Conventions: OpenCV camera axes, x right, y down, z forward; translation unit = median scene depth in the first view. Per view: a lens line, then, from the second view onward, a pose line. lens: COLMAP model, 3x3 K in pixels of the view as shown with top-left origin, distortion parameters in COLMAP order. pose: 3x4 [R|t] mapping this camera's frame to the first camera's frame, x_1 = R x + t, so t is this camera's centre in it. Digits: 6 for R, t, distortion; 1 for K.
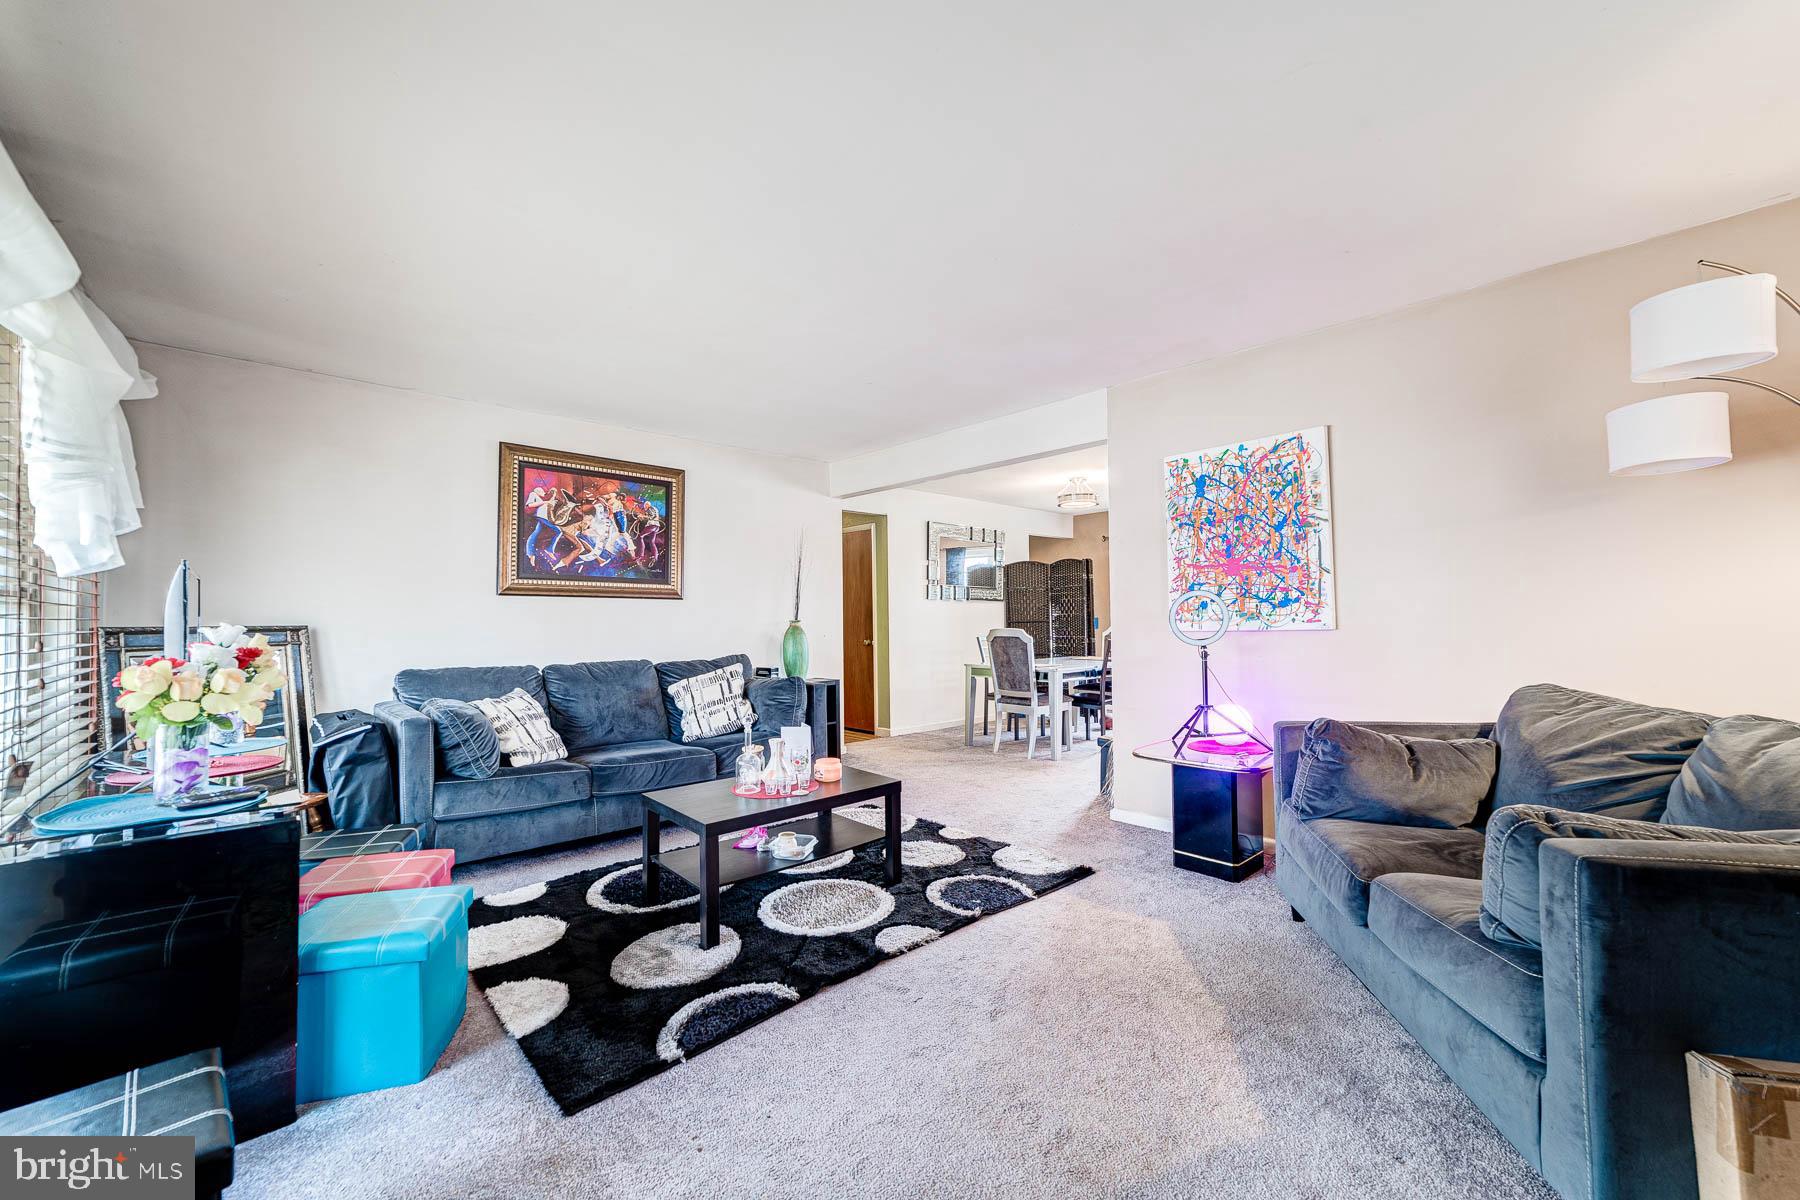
lens RADIAL K [[700.7, 0, 901.4], [0, 700.7, 604.7], [0, 0, 1]] dist [-0.007975, 0.002109]
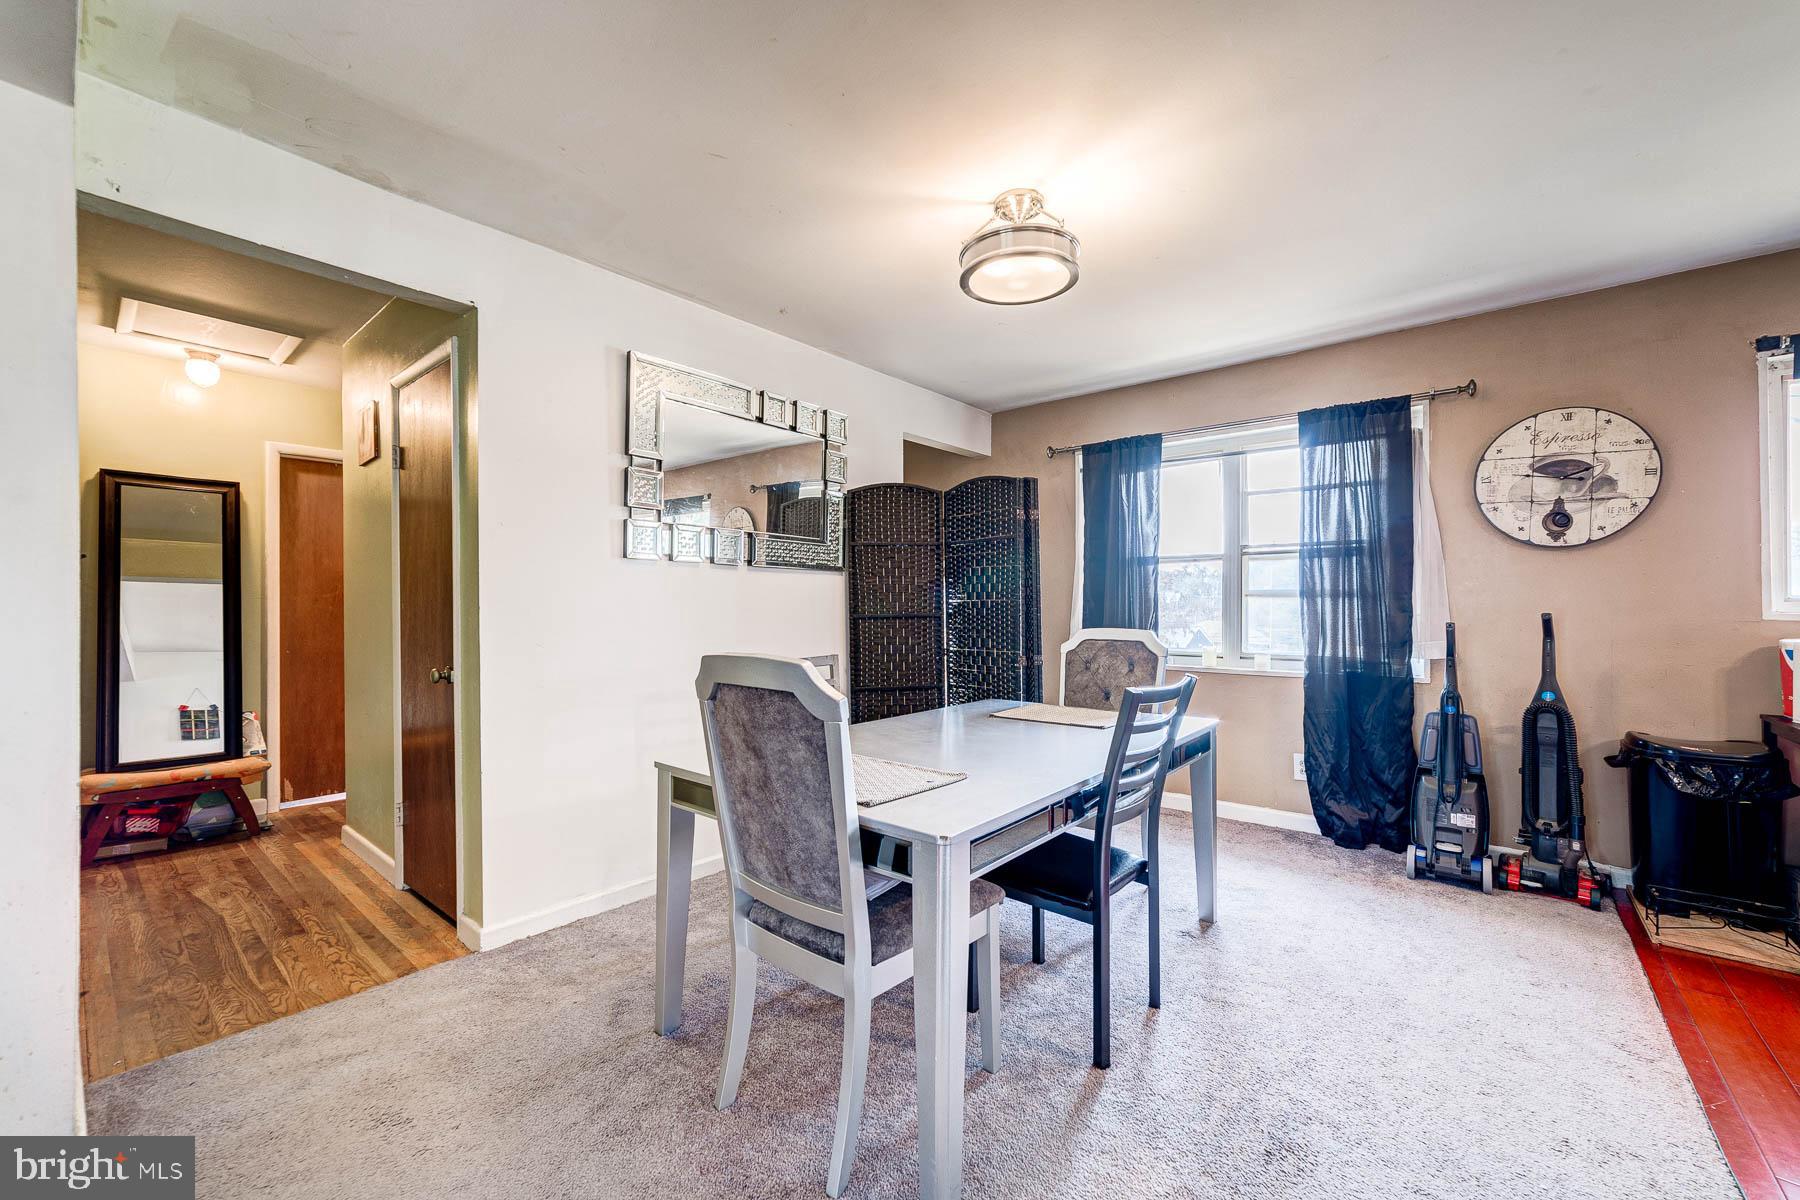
lens RADIAL K [[700.7, 0, 908.7], [0, 700.7, 610.9], [0, 0, 1]] dist [-0.007975, 0.002109]
pose [[0.989653, 0.007309, 0.143293, 0.266430], [-0.011357, 0.999559, 0.027447, 0.017651], [-0.143029, -0.028790, 0.989300, 1.178117]]
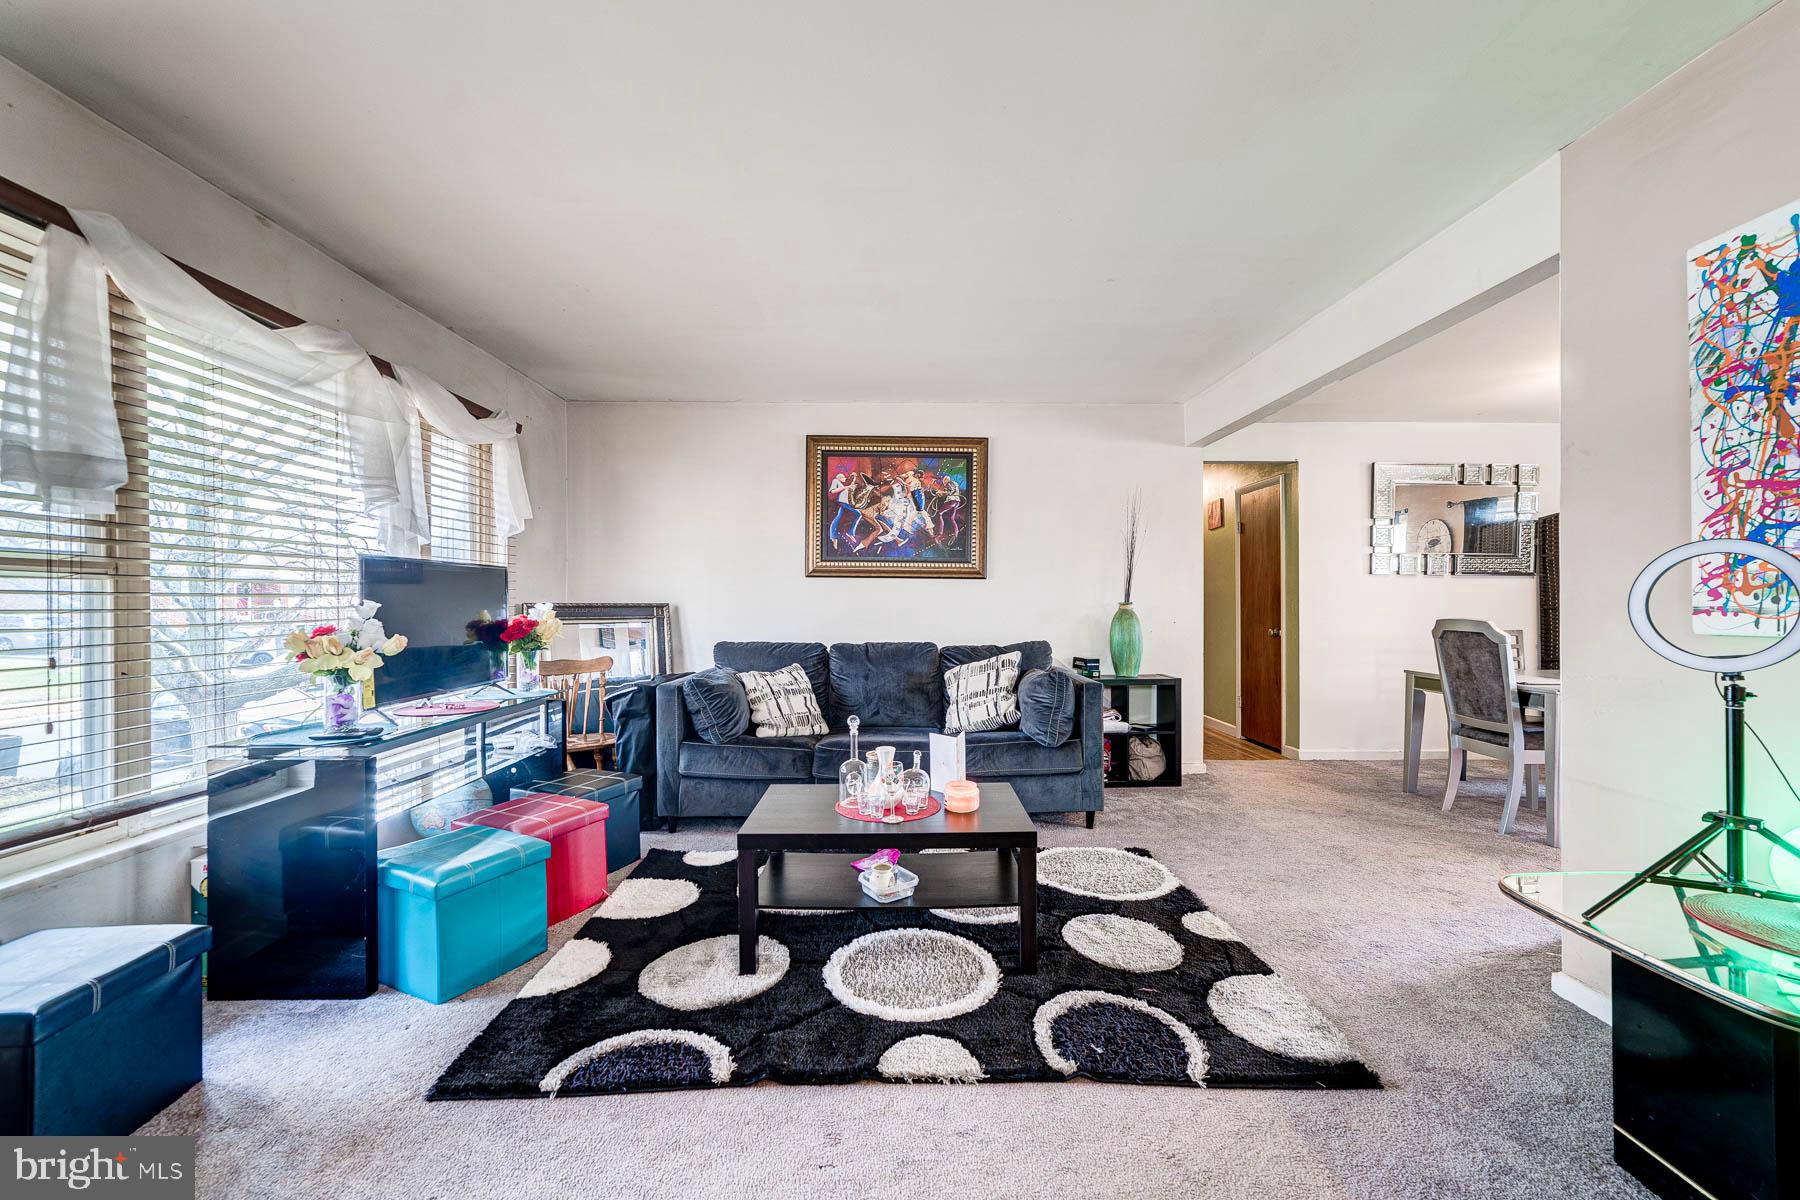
lens RADIAL K [[700.7, 0, 901.2], [0, 700.7, 607.8], [0, 0, 1]] dist [-0.007975, 0.002109]
pose [[0.747011, 0.013929, -0.664666, 0.298069], [0.007651, 0.999534, 0.029546, 0.003501], [0.664768, -0.027157, 0.746556, 0.321372]]
